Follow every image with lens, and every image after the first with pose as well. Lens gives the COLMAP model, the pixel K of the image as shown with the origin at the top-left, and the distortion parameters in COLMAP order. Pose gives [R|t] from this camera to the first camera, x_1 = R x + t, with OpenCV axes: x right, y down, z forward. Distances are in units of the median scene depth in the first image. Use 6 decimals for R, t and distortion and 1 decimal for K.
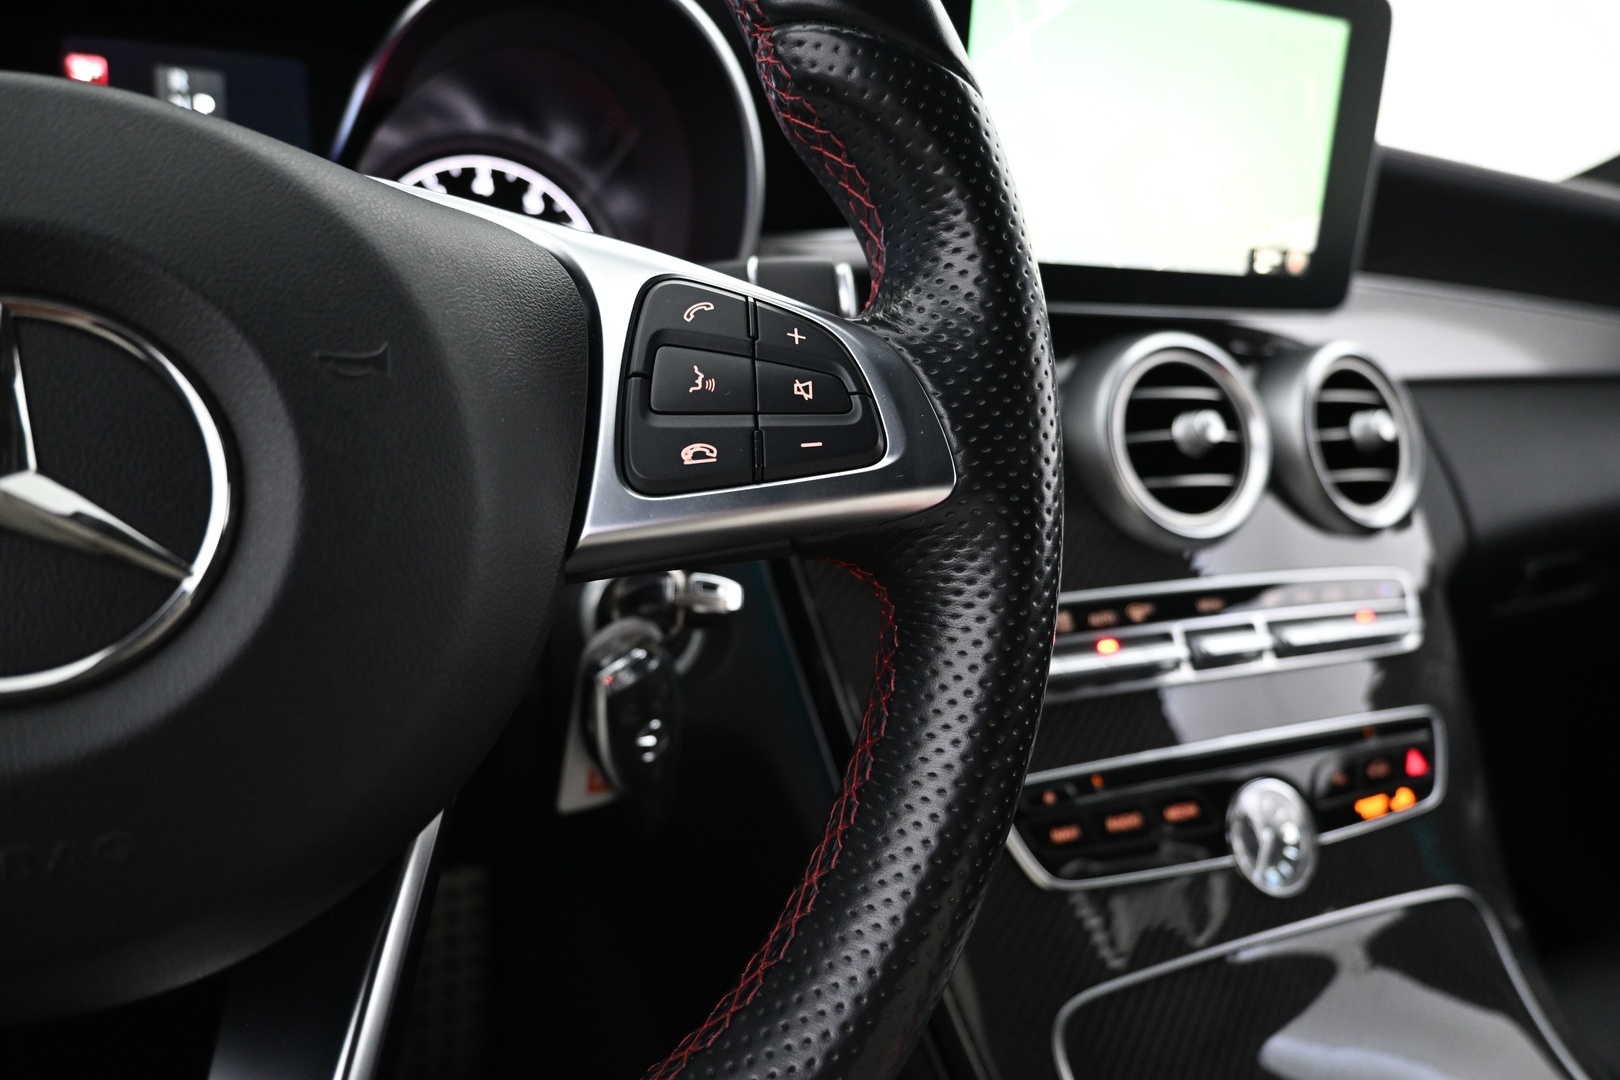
lens RADIAL K [[1089.8, 0, 810.0], [0, 1089.8, 540.0], [0, 0, 1]] dist [-0.001750, -0.000300]
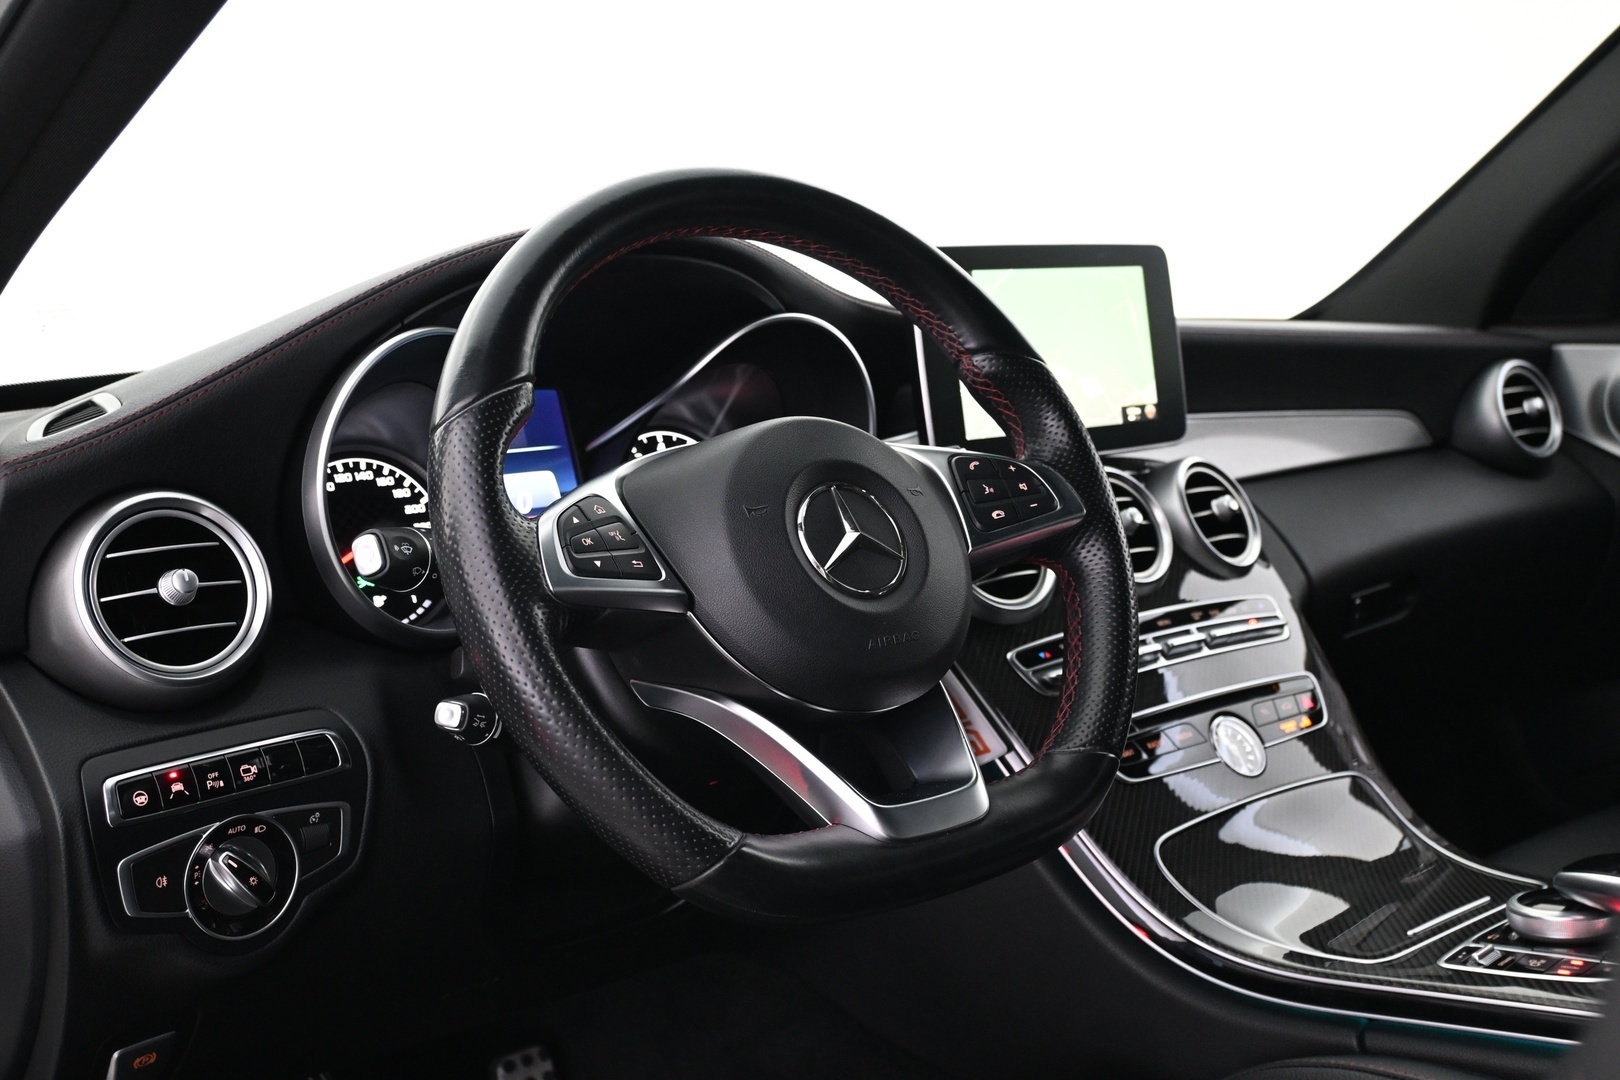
lens RADIAL K [[1823.3, 0, 810.0], [0, 1823.3, 540.0], [0, 0, 1]] dist [0.000490, 0.001124]
pose [[0.949607, -0.172449, 0.261739, -0.709597], [0.226683, 0.954552, -0.193507, 0.304446], [-0.216473, 0.243087, 0.945541, -1.272588]]
